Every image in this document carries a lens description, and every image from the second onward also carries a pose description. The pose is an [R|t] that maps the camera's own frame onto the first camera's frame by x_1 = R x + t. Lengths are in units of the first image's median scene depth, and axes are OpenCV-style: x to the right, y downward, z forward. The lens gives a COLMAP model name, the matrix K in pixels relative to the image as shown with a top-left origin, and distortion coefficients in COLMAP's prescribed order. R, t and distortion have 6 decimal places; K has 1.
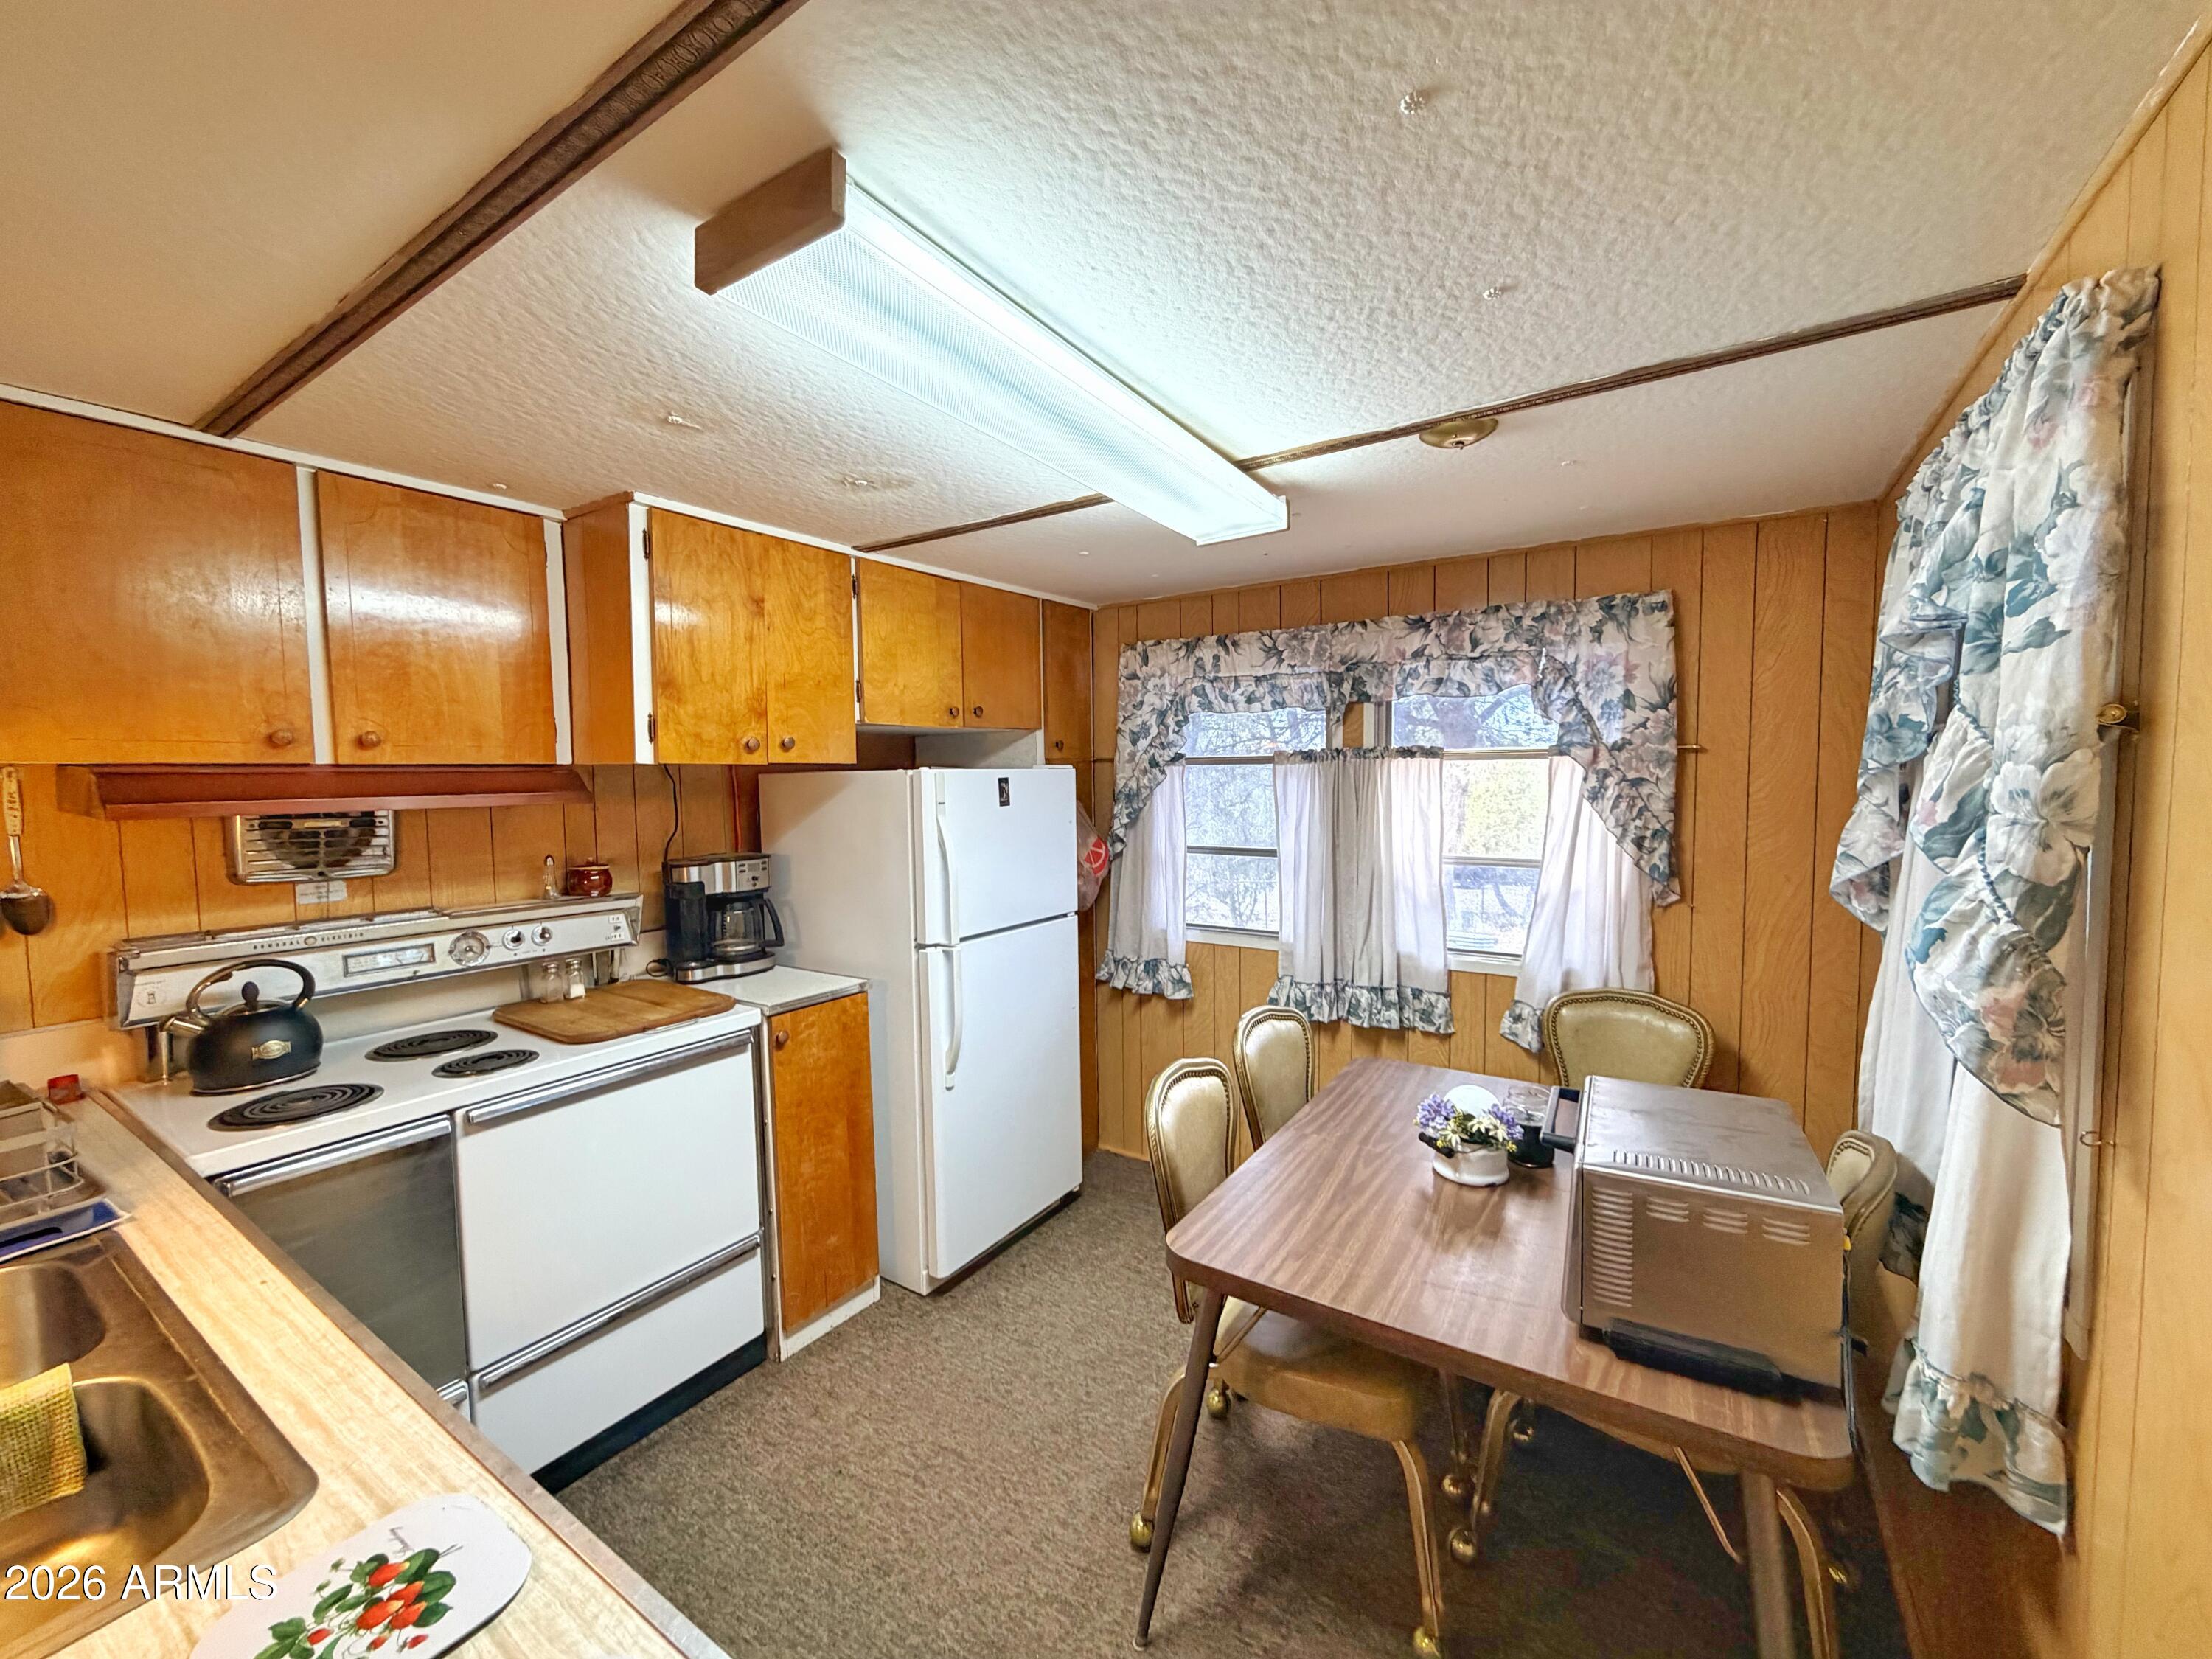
lens RADIAL K [[885.0, 0, 1101.5], [0, 885.0, 836.2], [0, 0, 1]] dist [-0.000046, 0.000156]
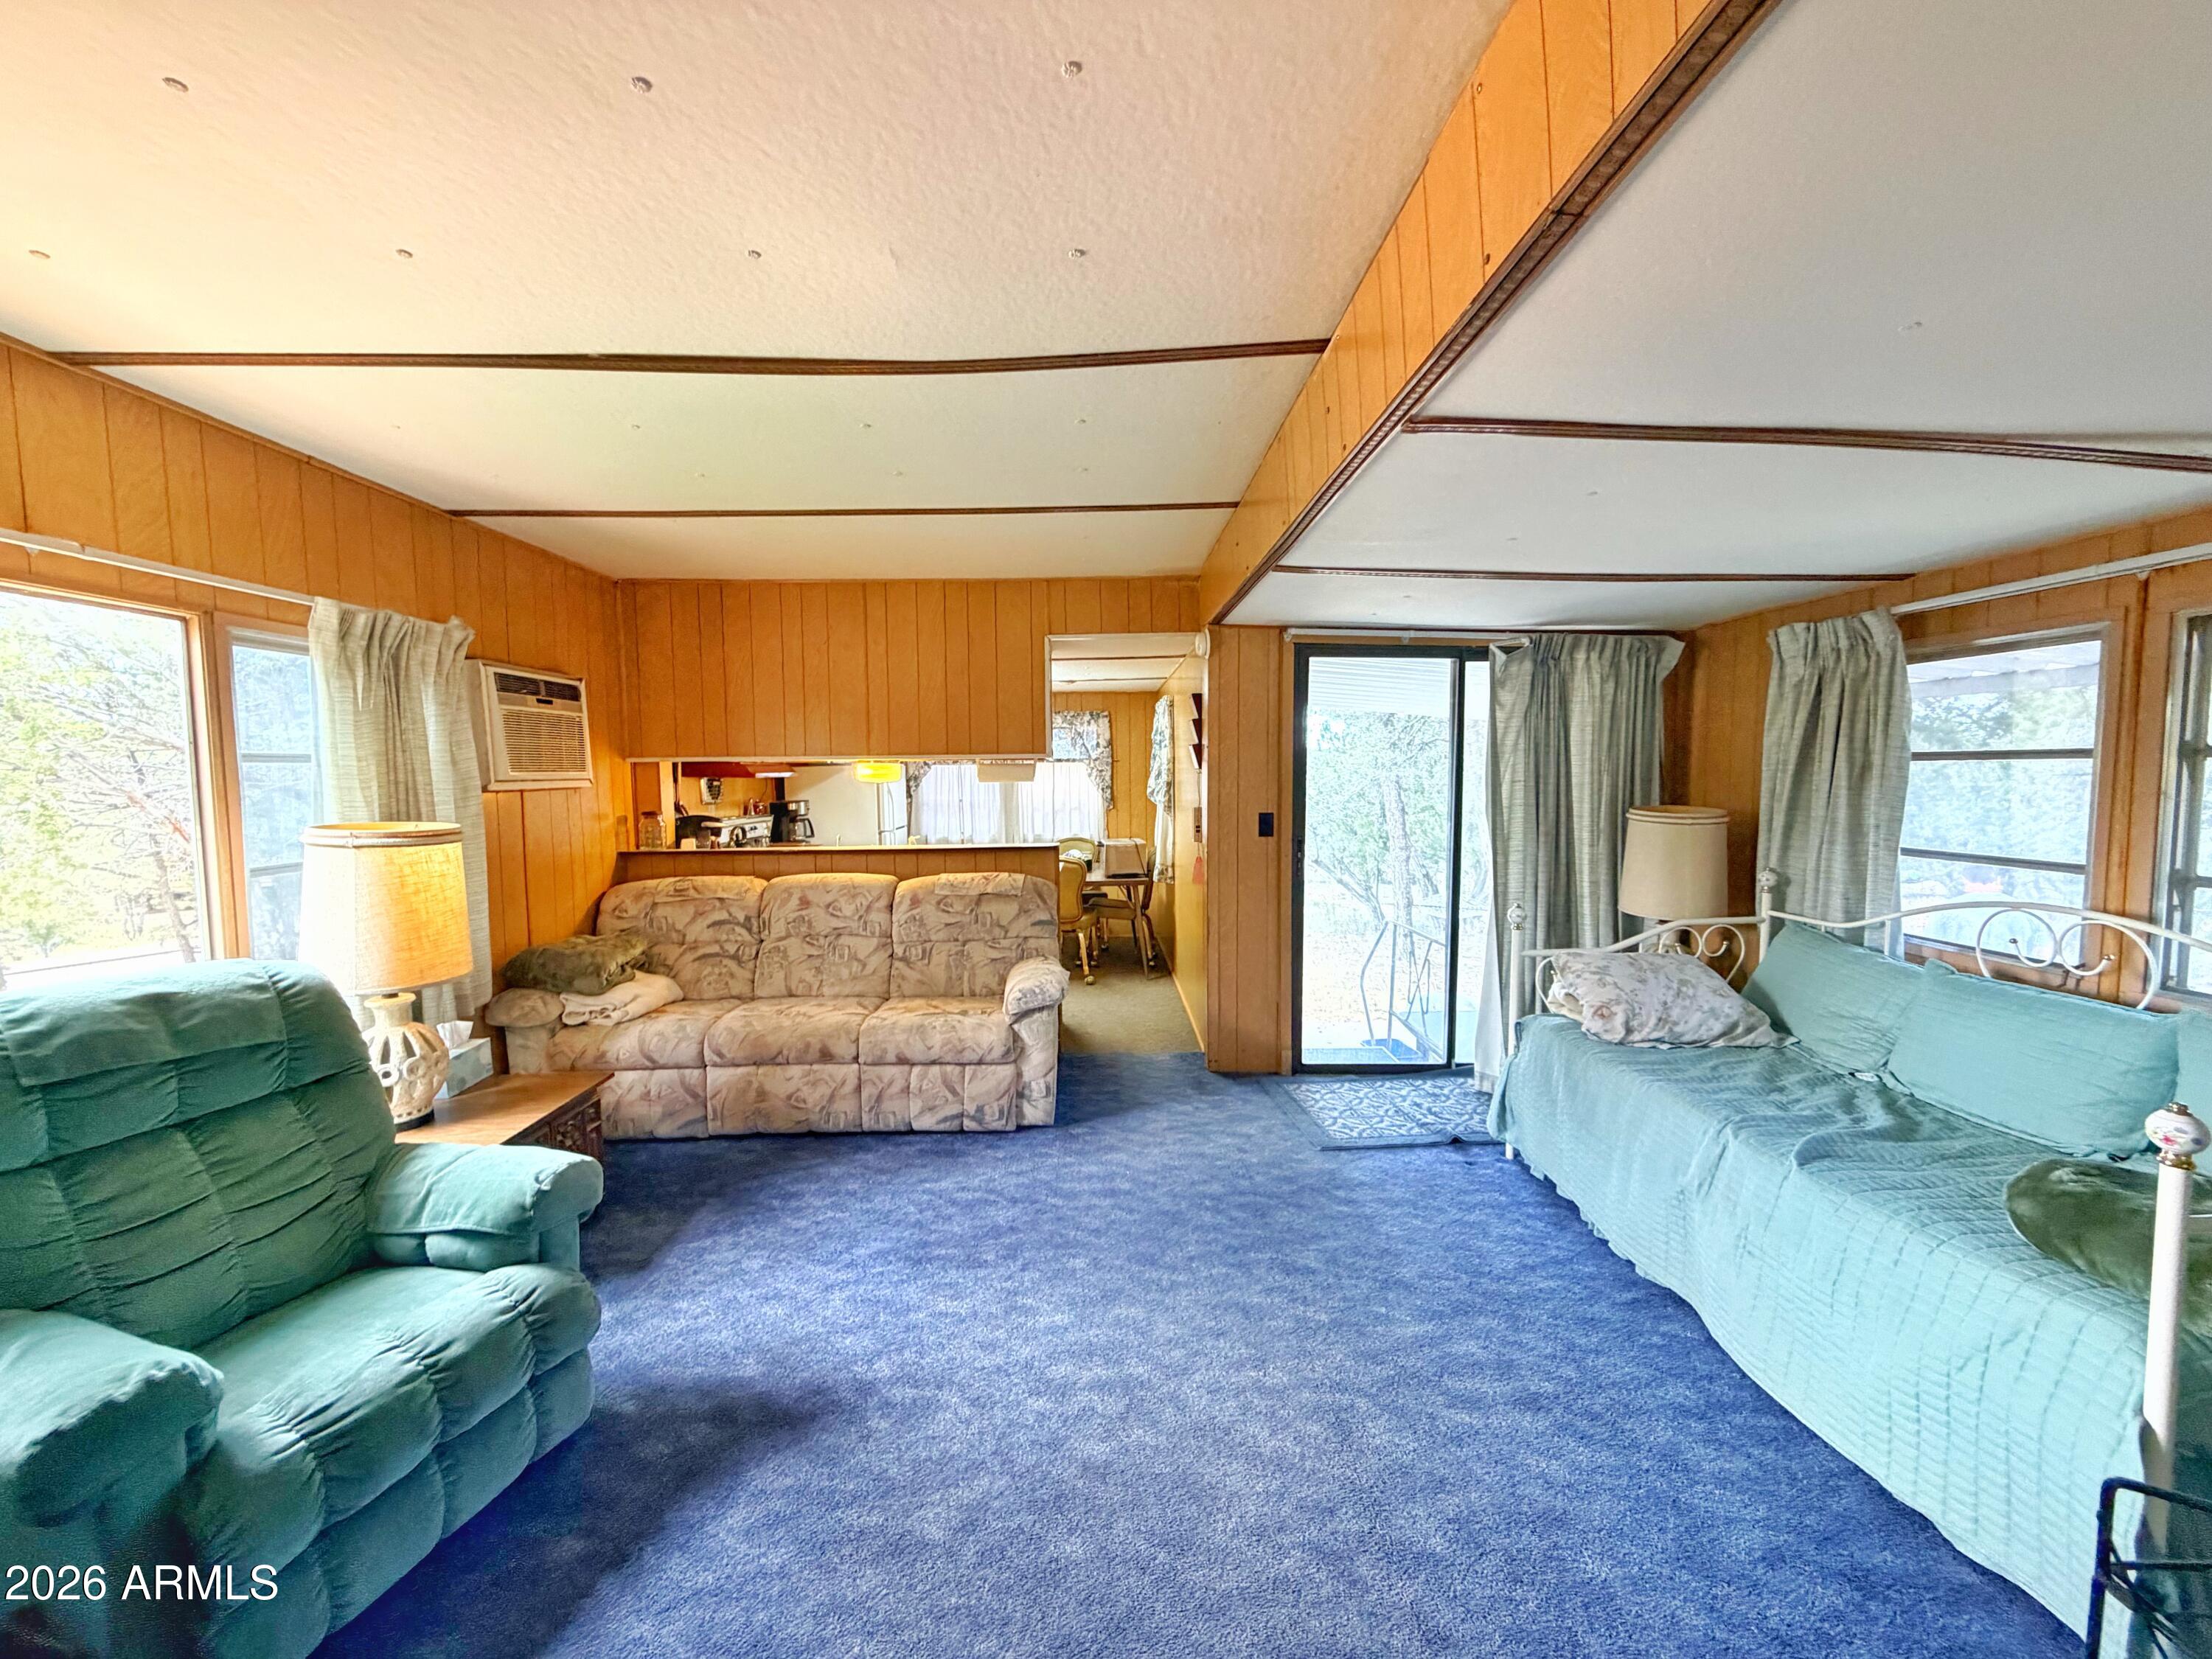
lens RADIAL K [[885.0, 0, 1099.0], [0, 885.0, 827.8], [0, 0, 1]] dist [-0.000046, 0.000156]
pose [[0.827433, -0.032413, 0.560628, -1.224025], [0.037443, 0.999296, 0.002513, 0.139989], [-0.560315, 0.018913, 0.828064, -1.667393]]
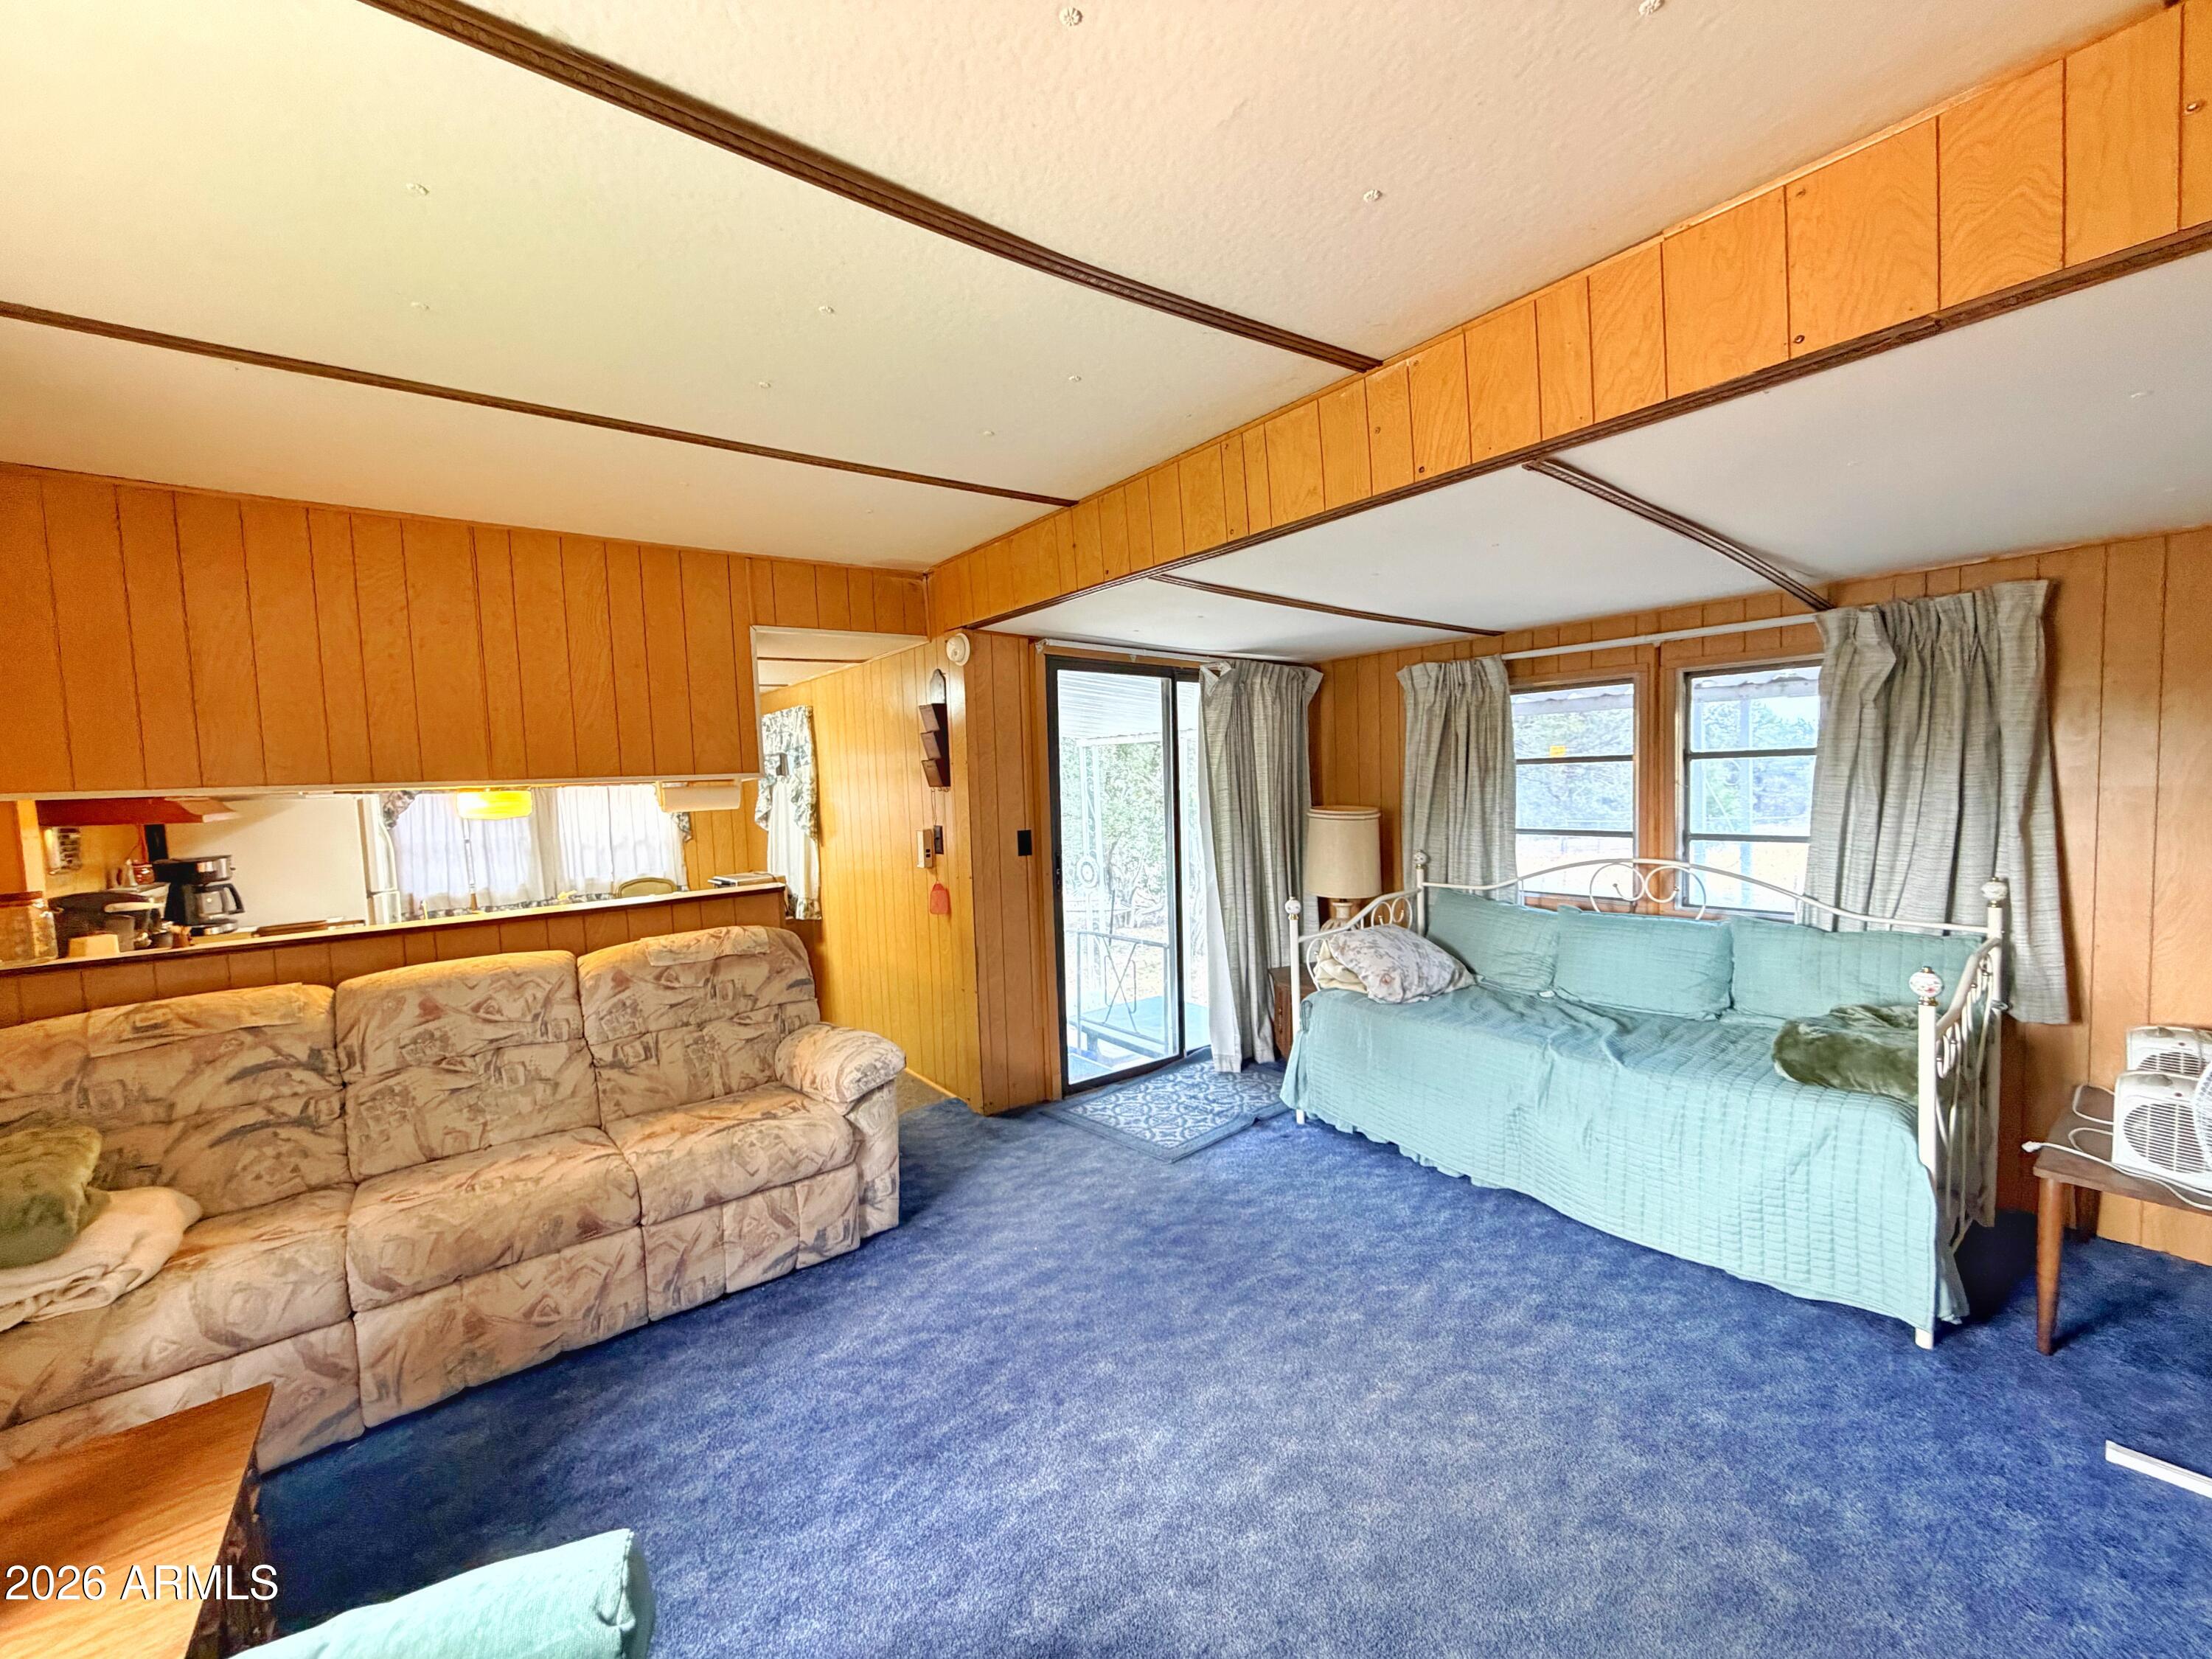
lens RADIAL K [[885.0, 0, 1089.9], [0, 885.0, 828.6], [0, 0, 1]] dist [-0.000046, 0.000156]
pose [[0.331048, -0.057029, 0.941889, -1.508702], [0.095039, 0.995111, 0.026848, 0.088250], [-0.938816, 0.080628, 0.334850, -1.054662]]
